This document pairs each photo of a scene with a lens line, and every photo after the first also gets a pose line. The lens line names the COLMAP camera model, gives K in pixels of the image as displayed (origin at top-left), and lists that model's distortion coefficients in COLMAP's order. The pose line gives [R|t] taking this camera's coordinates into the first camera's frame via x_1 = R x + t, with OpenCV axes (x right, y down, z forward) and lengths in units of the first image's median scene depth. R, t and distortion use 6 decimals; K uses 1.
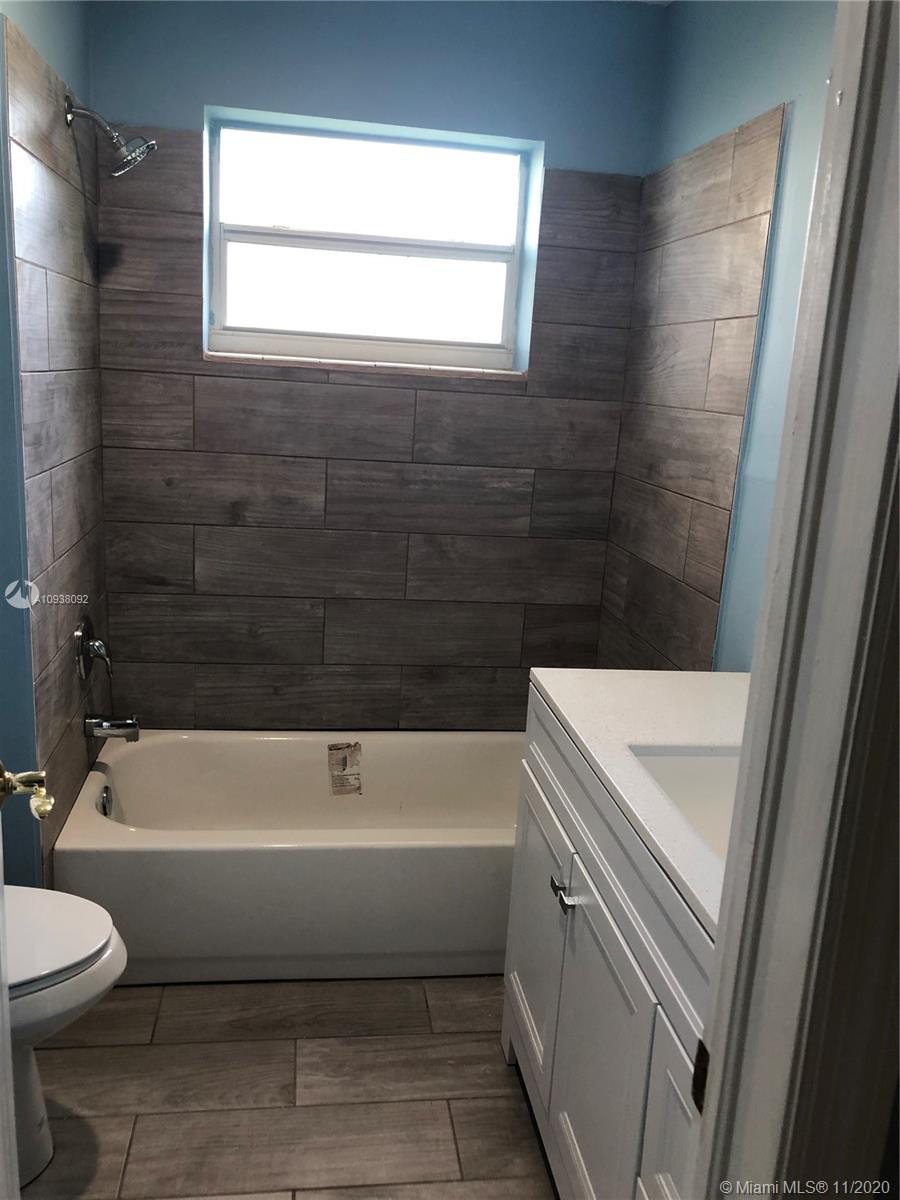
lens RADIAL K [[992.0, 0, 450.0], [0, 992.0, 600.0], [0, 0, 1]] dist [0.070483, -0.236433]
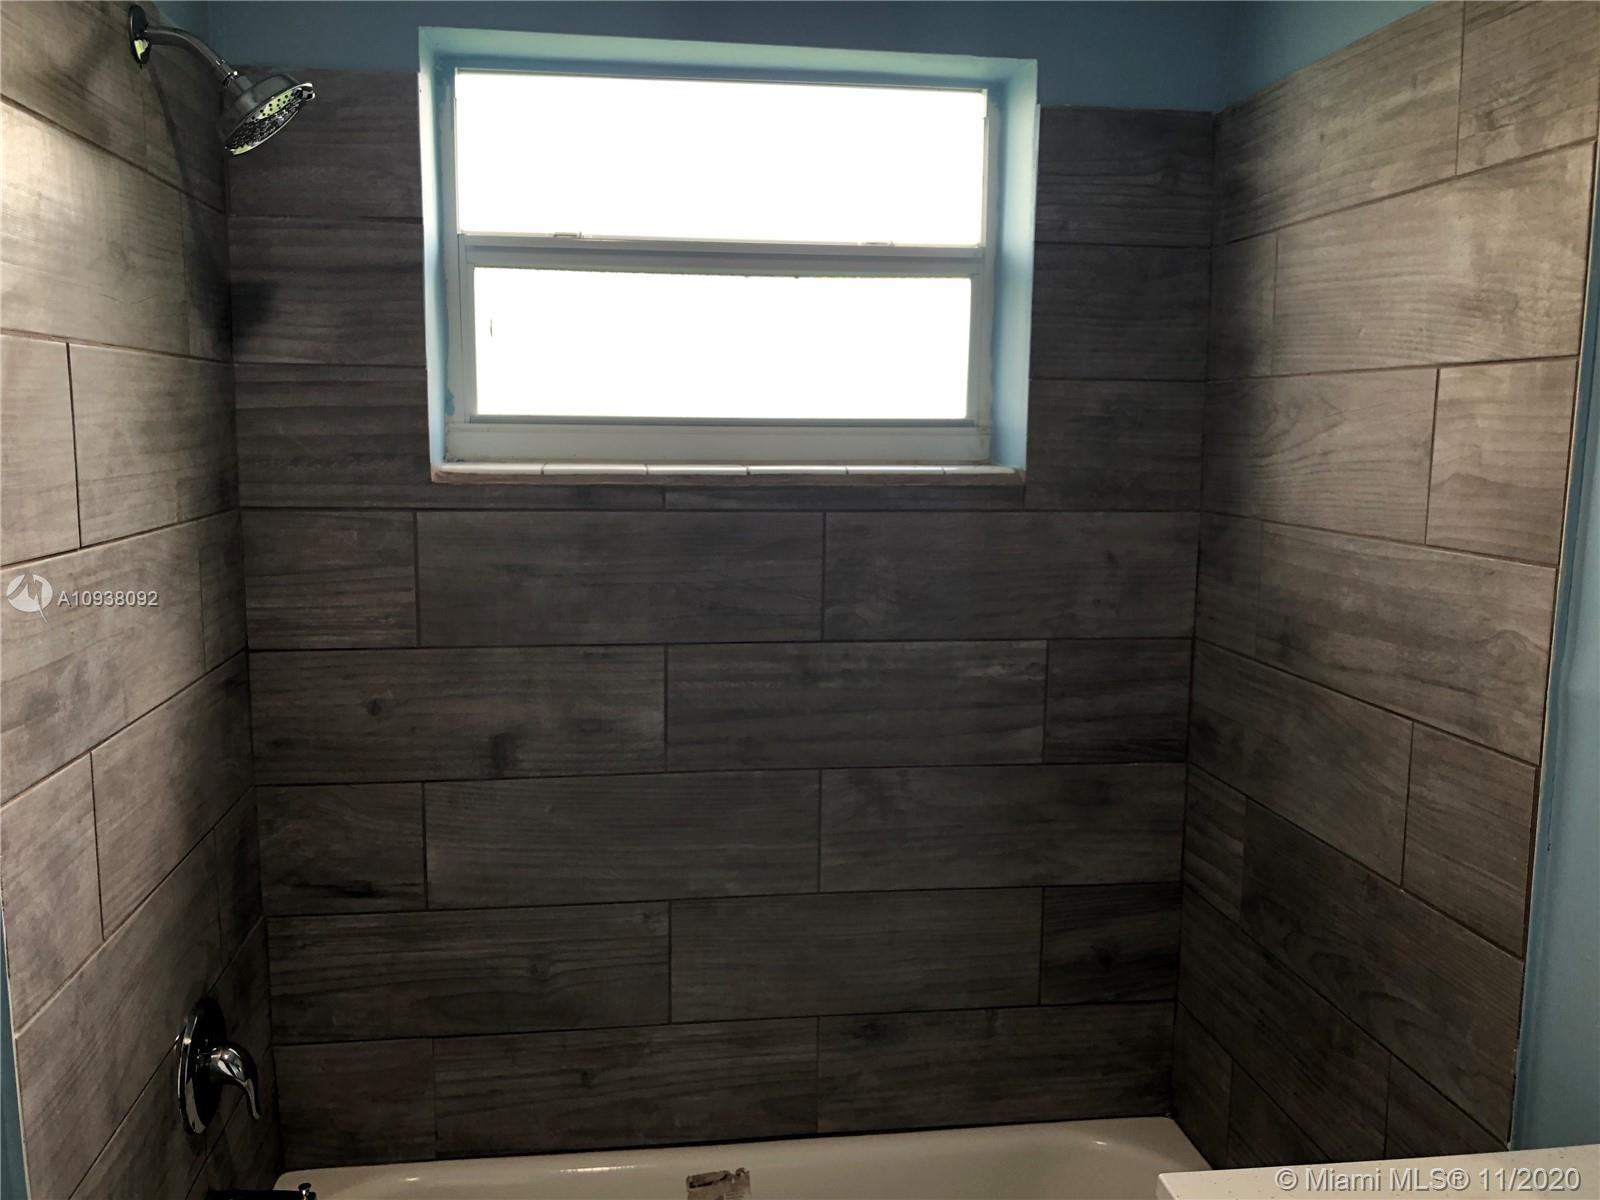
lens RADIAL K [[1295.7, 0, 798.2], [0, 1295.7, 571.0], [0, 0, 1]] dist [0.036008, -0.089085]
pose [[0.998541, -0.051106, -0.017413, -0.037819], [0.048946, 0.992988, -0.107604, -0.104086], [0.022790, 0.106595, 0.994041, 0.300118]]
